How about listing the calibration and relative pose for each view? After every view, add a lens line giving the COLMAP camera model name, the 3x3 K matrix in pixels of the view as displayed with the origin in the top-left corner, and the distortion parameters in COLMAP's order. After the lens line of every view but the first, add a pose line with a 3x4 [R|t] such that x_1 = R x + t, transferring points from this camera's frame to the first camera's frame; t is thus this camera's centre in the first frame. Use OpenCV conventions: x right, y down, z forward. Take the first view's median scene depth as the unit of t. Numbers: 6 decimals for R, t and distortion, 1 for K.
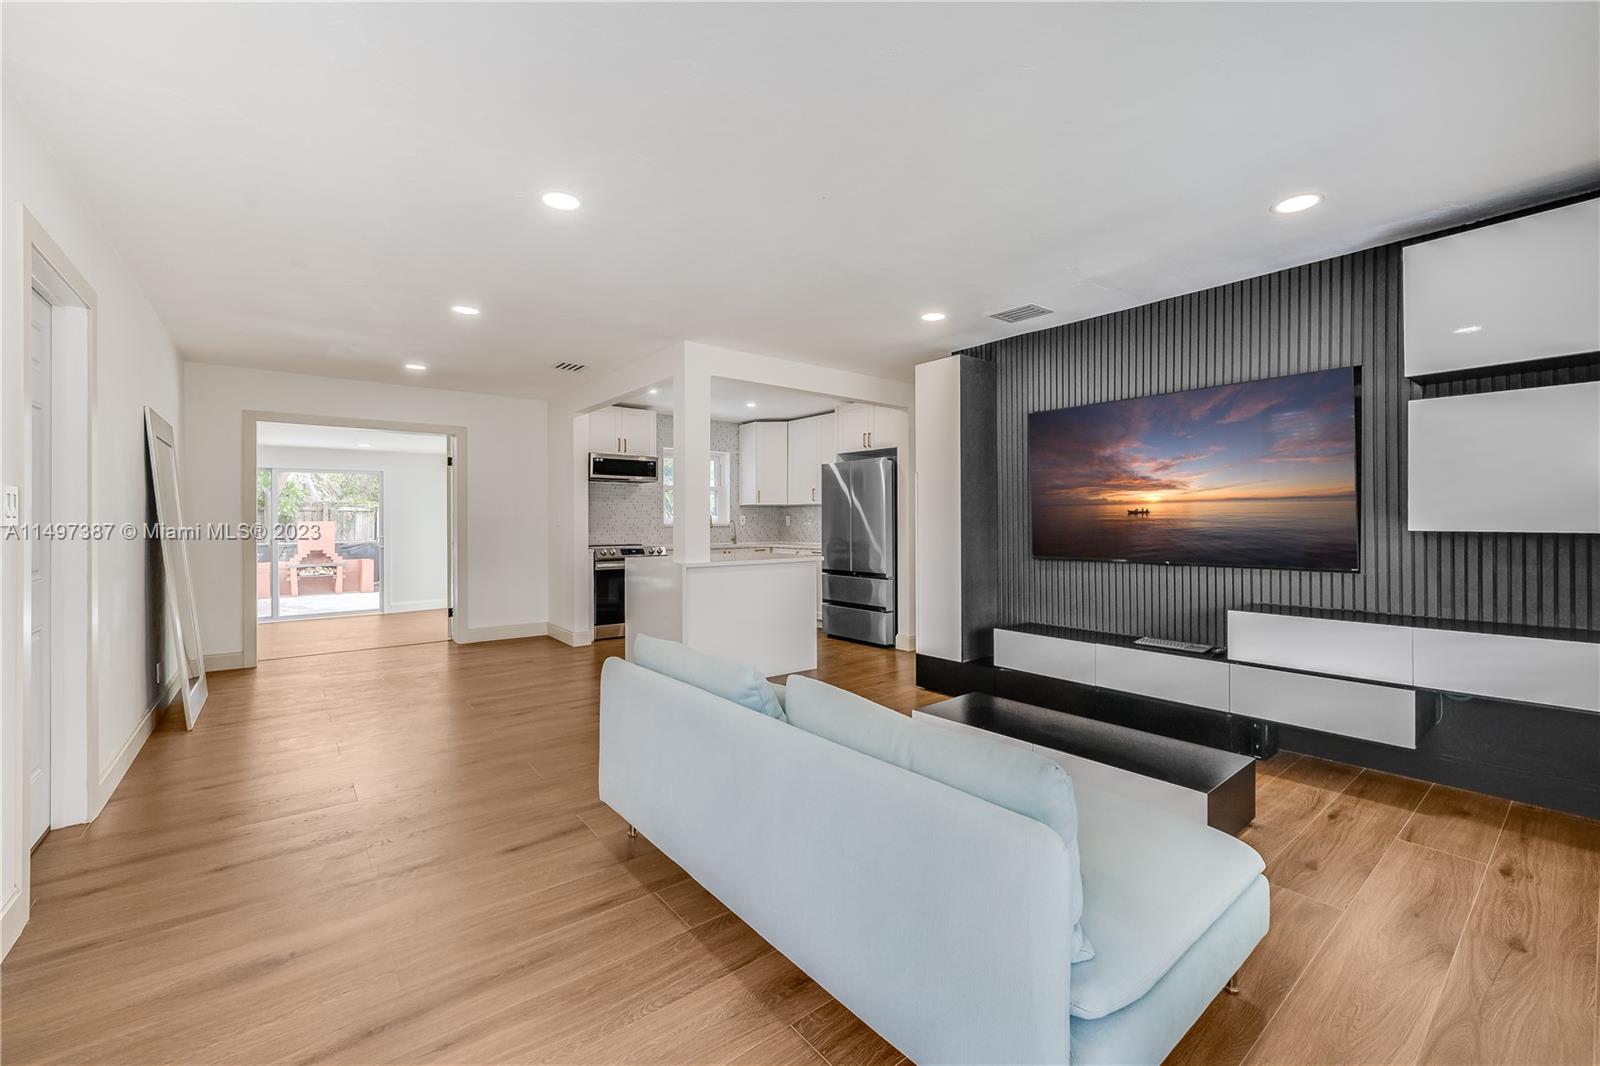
lens RADIAL K [[664.0, 0, 803.1], [0, 664.0, 521.5], [0, 0, 1]] dist [-0.014075, 0.000890]
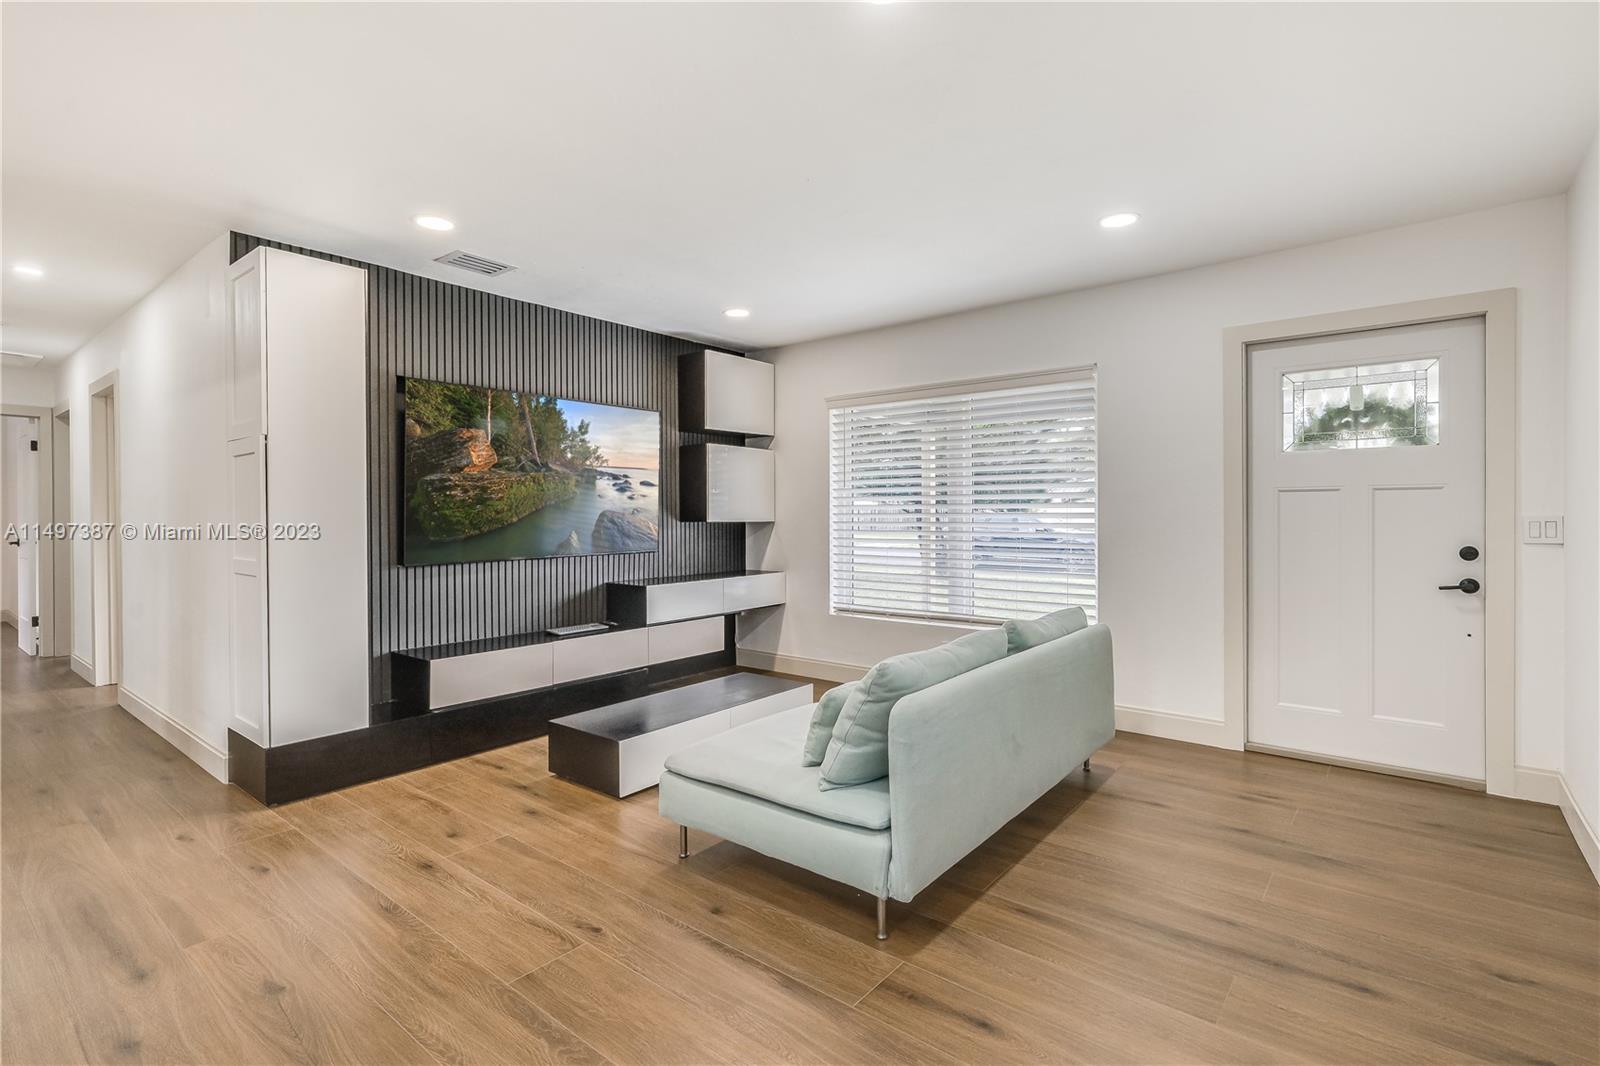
lens RADIAL K [[751.8, 0, 814.2], [0, 751.8, 515.9], [0, 0, 1]] dist [0.002378, 0.000001]
pose [[-0.228370, -0.004640, 0.973563, -0.408387], [0.005551, 0.999966, 0.006068, -0.004180], [-0.973559, 0.006790, -0.228336, 0.484150]]
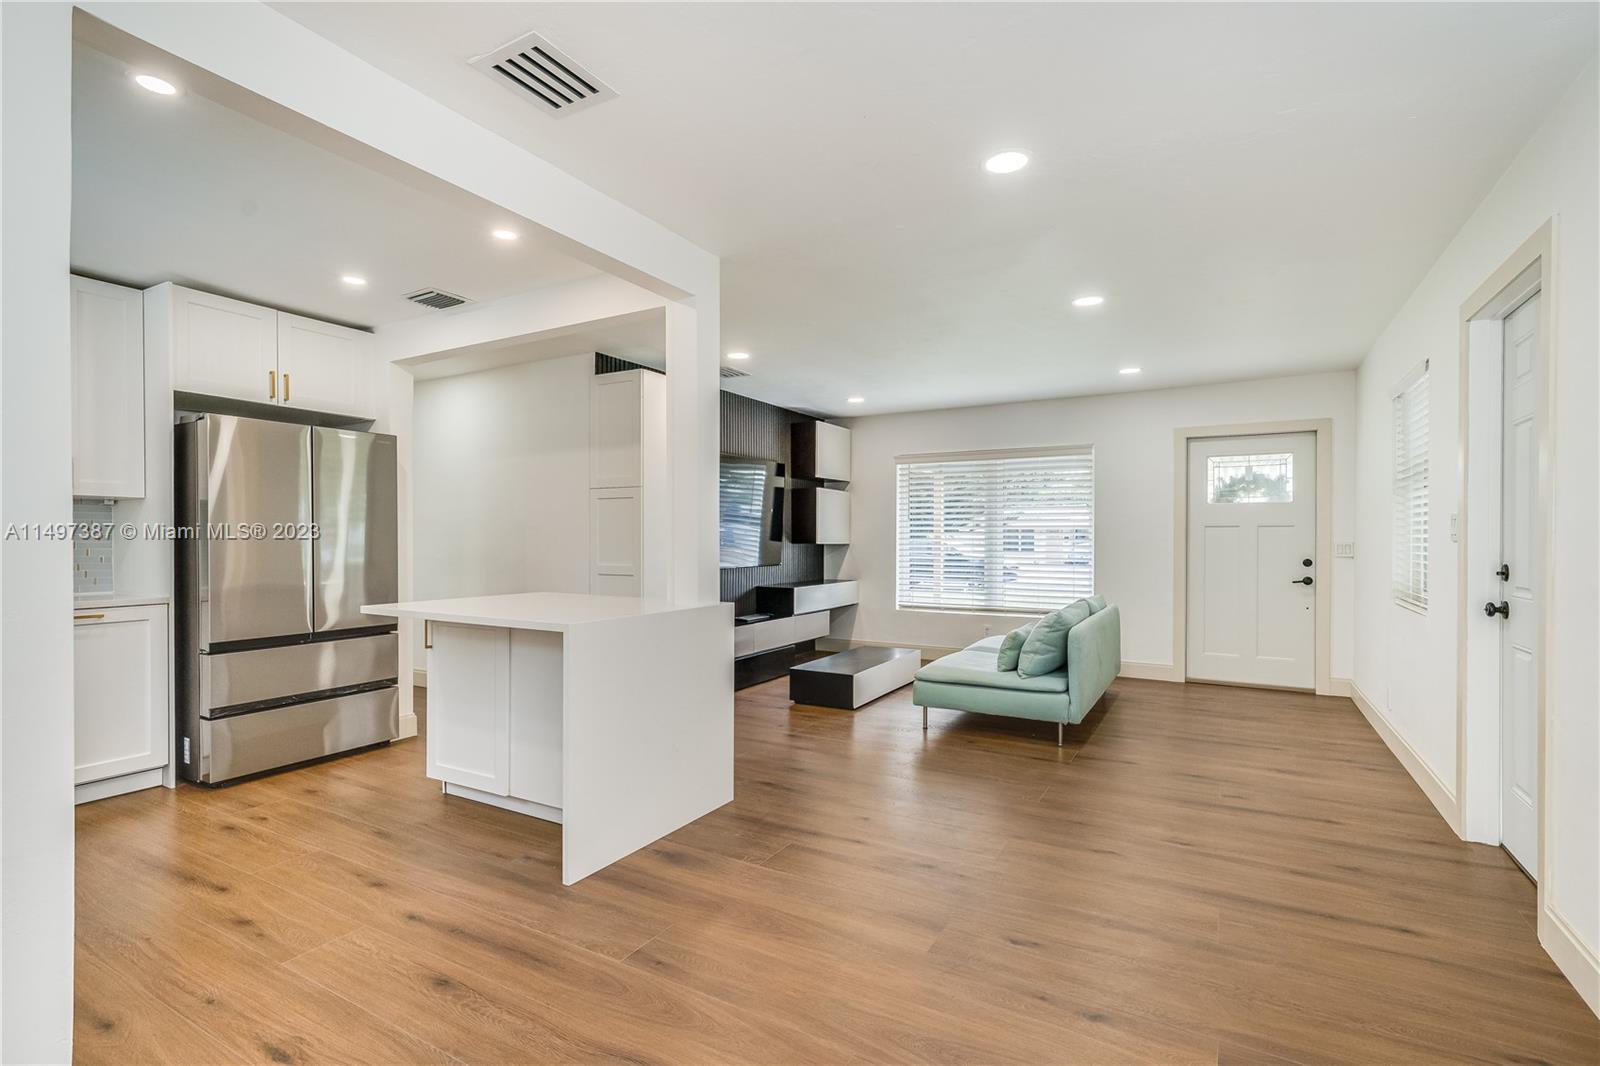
lens RADIAL K [[751.8, 0, 800.6], [0, 751.8, 540.1], [0, 0, 1]] dist [0.002378, 0.000001]
pose [[-0.371417, -0.005096, 0.928452, -0.630633], [-0.001404, 0.999987, 0.004927, -0.004414], [-0.928465, 0.000526, -0.371419, 0.843305]]
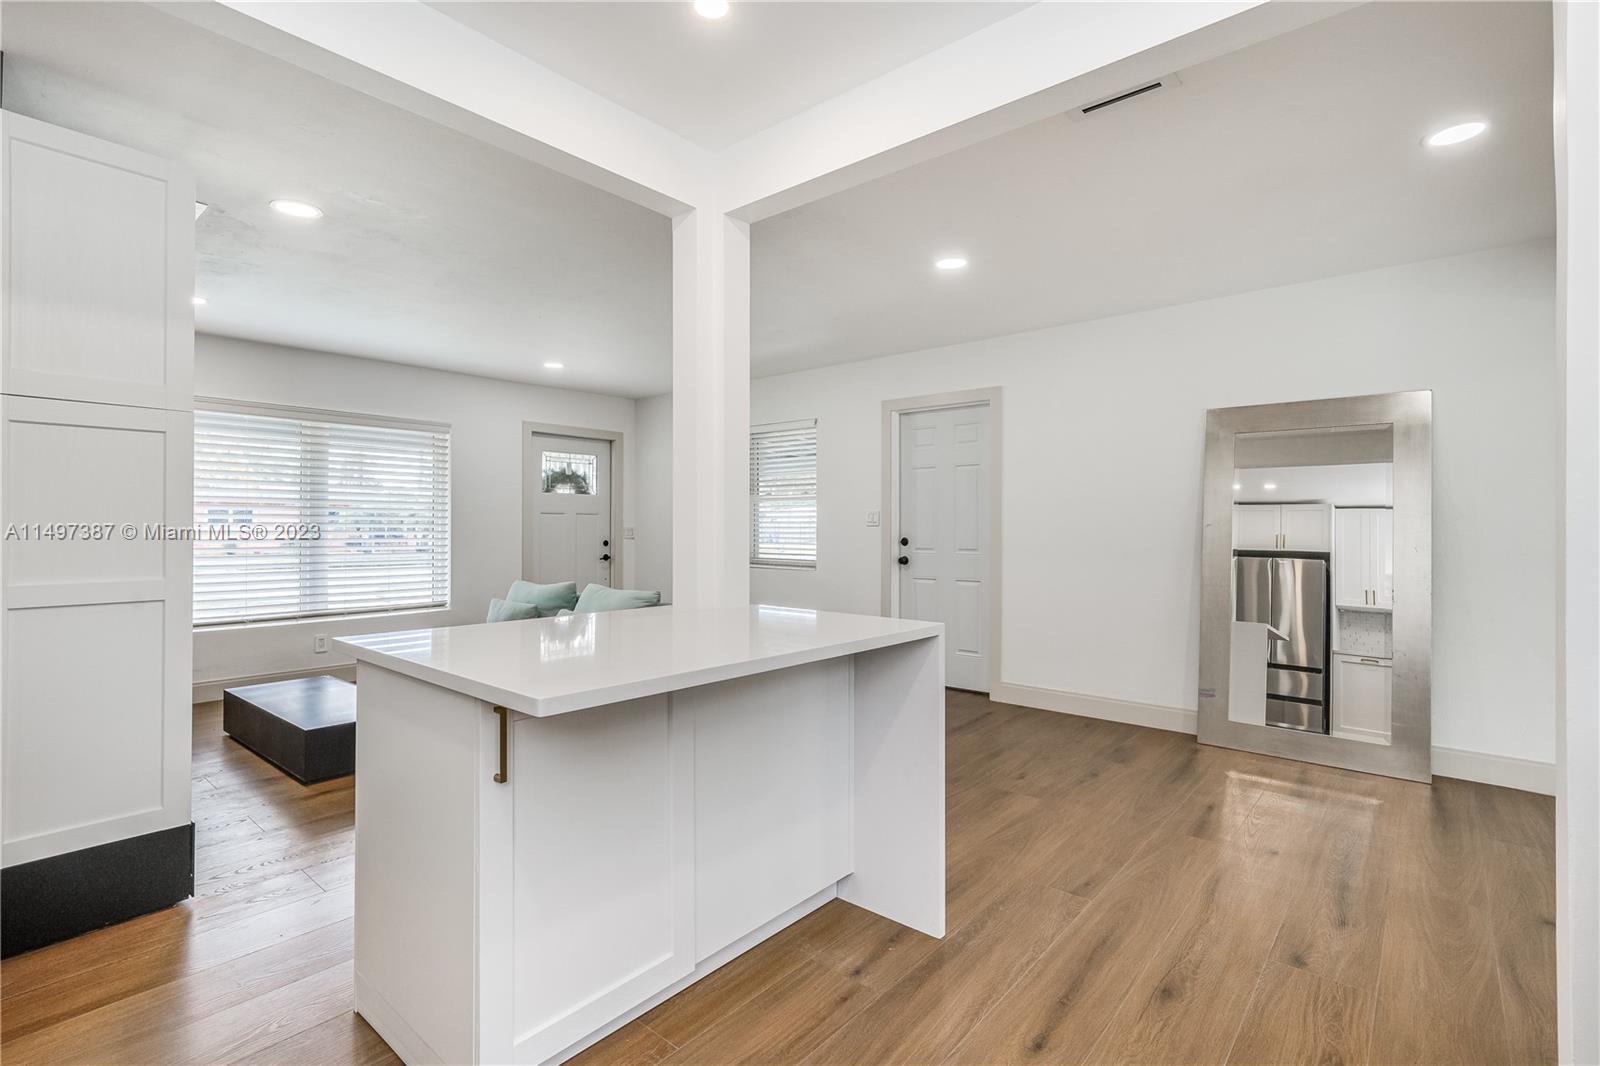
lens RADIAL K [[751.8, 0, 806.5], [0, 751.8, 529.9], [0, 0, 1]] dist [0.002378, 0.000001]
pose [[-0.978241, -0.003816, -0.207438, -0.081796], [-0.005038, 0.999973, 0.005362, -0.001756], [0.207412, 0.006291, -0.978233, 1.126394]]
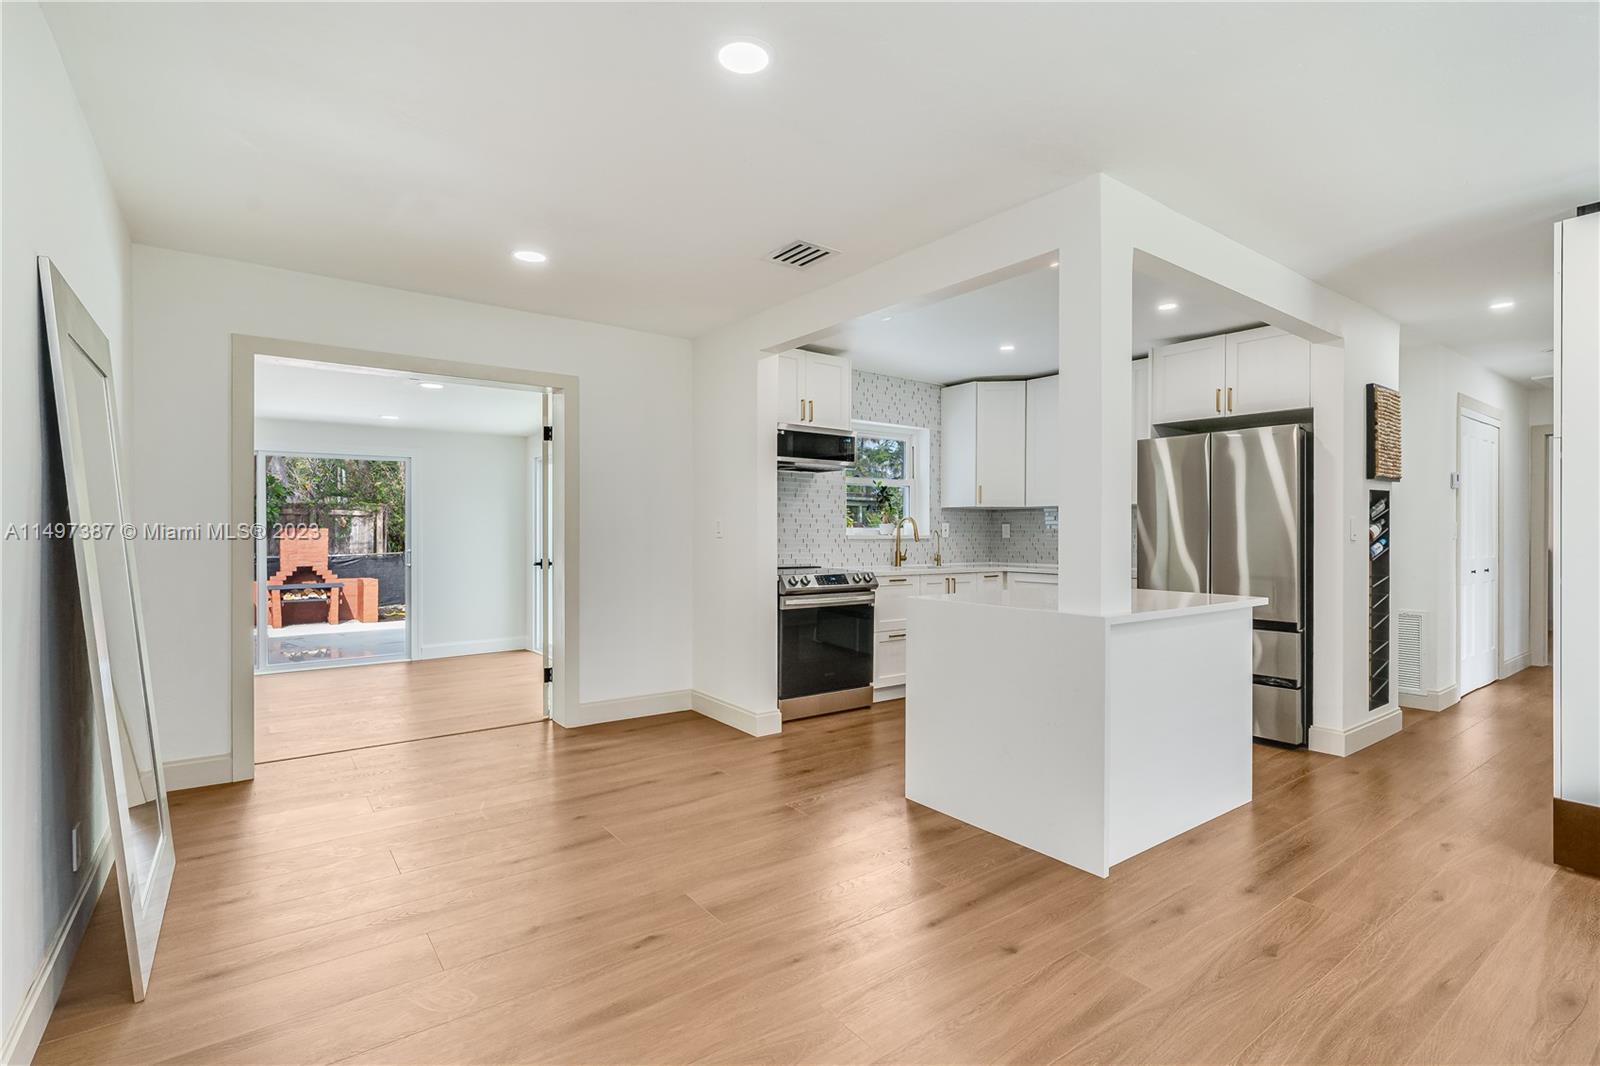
lens RADIAL K [[757.6, 0, 786.1], [0, 757.6, 534.9], [0, 0, 1]] dist [-0.003006, 0.000470]
pose [[0.999032, 0.006414, -0.043521, -0.275447], [-0.006230, 0.999971, 0.004379, 0.000353], [0.043548, -0.004103, 0.999043, 0.293122]]
